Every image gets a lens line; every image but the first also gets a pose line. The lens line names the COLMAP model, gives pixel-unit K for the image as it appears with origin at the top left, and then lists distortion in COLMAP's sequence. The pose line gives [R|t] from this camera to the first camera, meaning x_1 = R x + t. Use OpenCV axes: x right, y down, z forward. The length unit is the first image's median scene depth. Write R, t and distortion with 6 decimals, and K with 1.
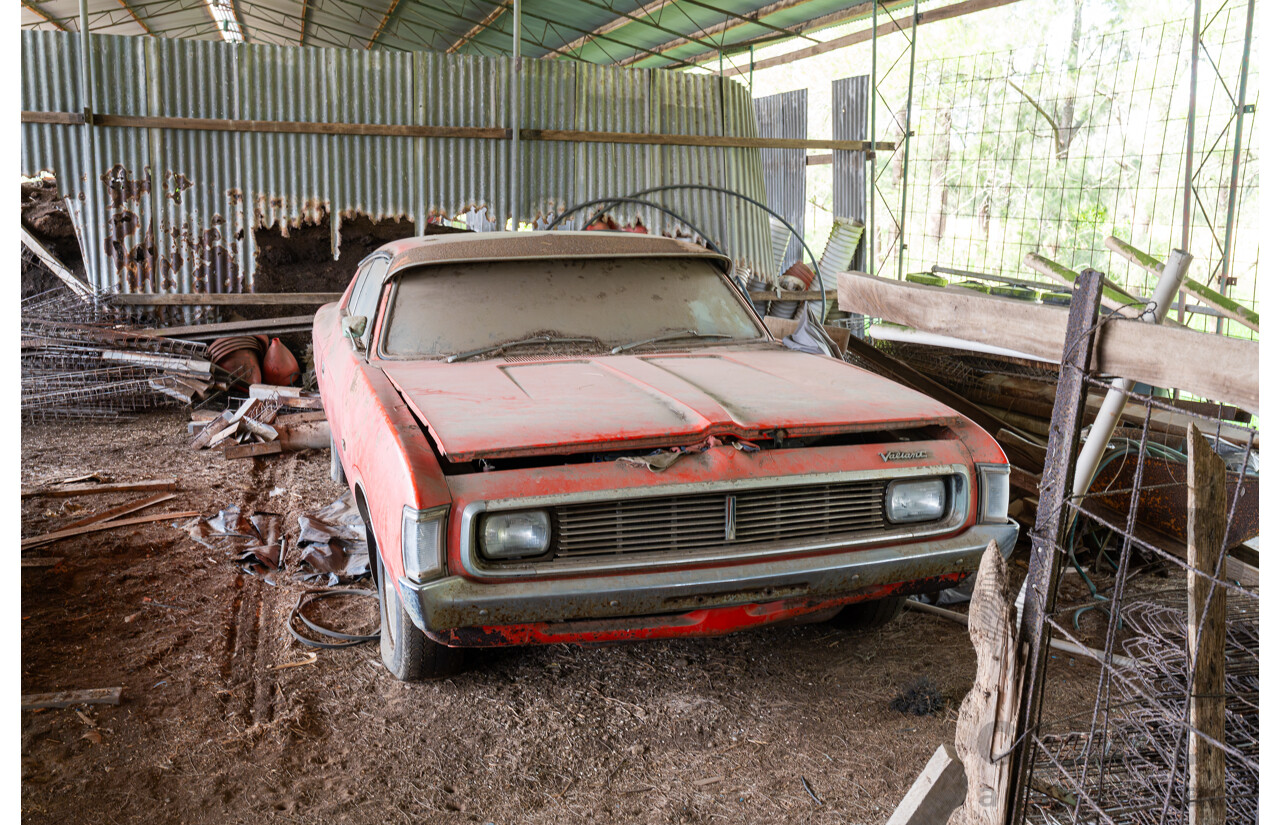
lens RADIAL K [[1194.1, 0, 637.8], [0, 1194.1, 408.0], [0, 0, 1]] dist [0.041139, 0.000000]
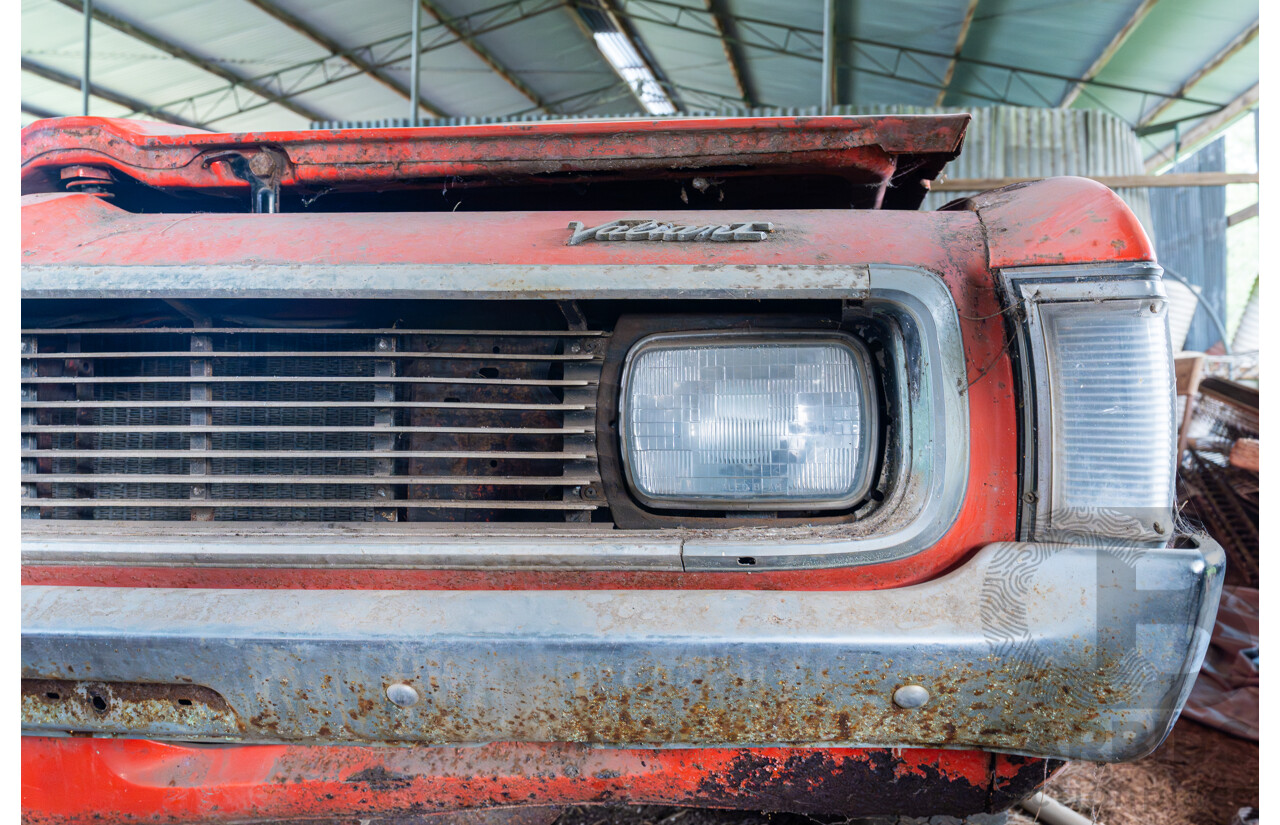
lens RADIAL K [[996.8, 0, 664.8], [0, 996.8, 381.8], [0, 0, 1]] dist [0.004728, 0.002866]
pose [[0.894574, -0.003963, -0.446902, 0.120720], [-0.075135, 0.984395, -0.159128, 0.040213], [0.440558, 0.175929, 0.880317, 0.312017]]
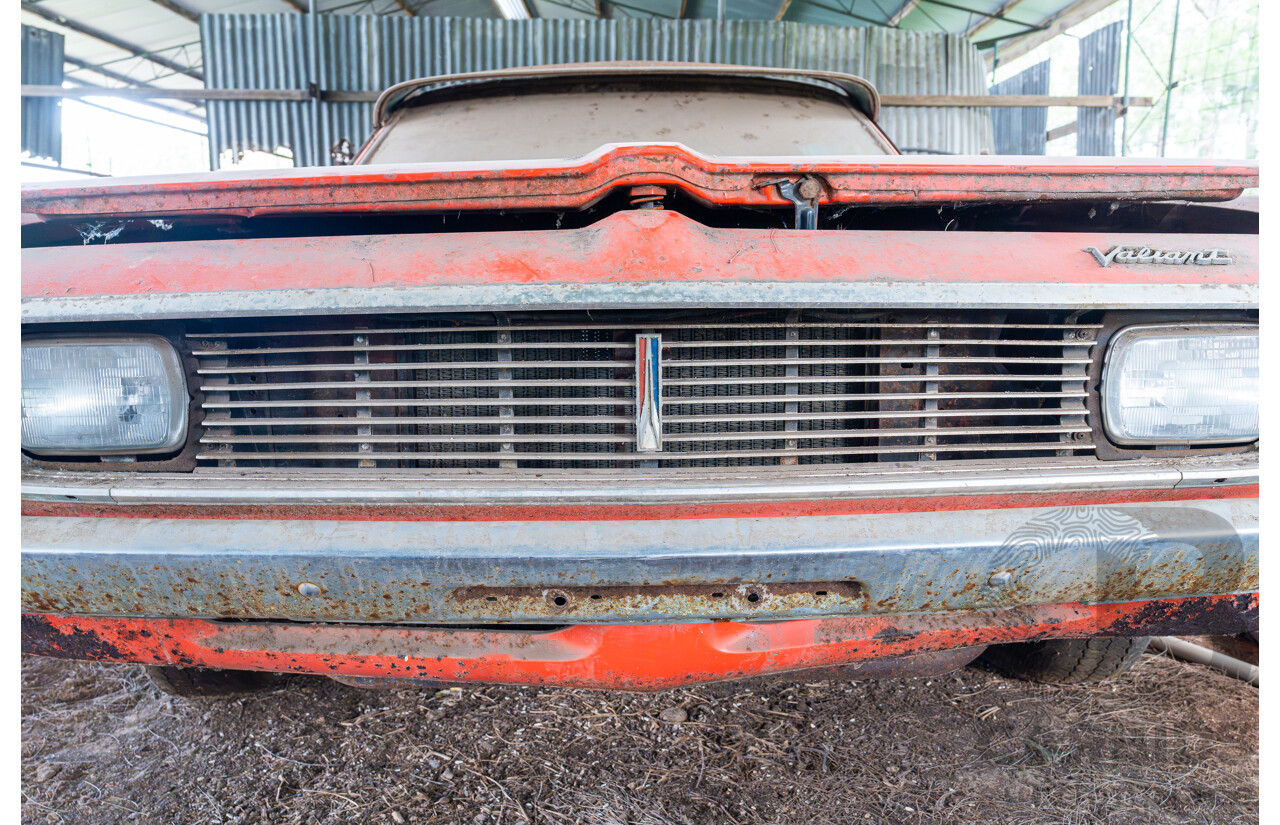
lens RADIAL K [[925.6, 0, 645.3], [0, 925.6, 413.9], [0, 0, 1]] dist [0.008470, 0.001096]
pose [[0.959936, 0.035978, -0.277900, 0.057851], [-0.040808, 0.999099, -0.011615, 0.037272], [0.277231, 0.022490, 0.960540, 0.261611]]
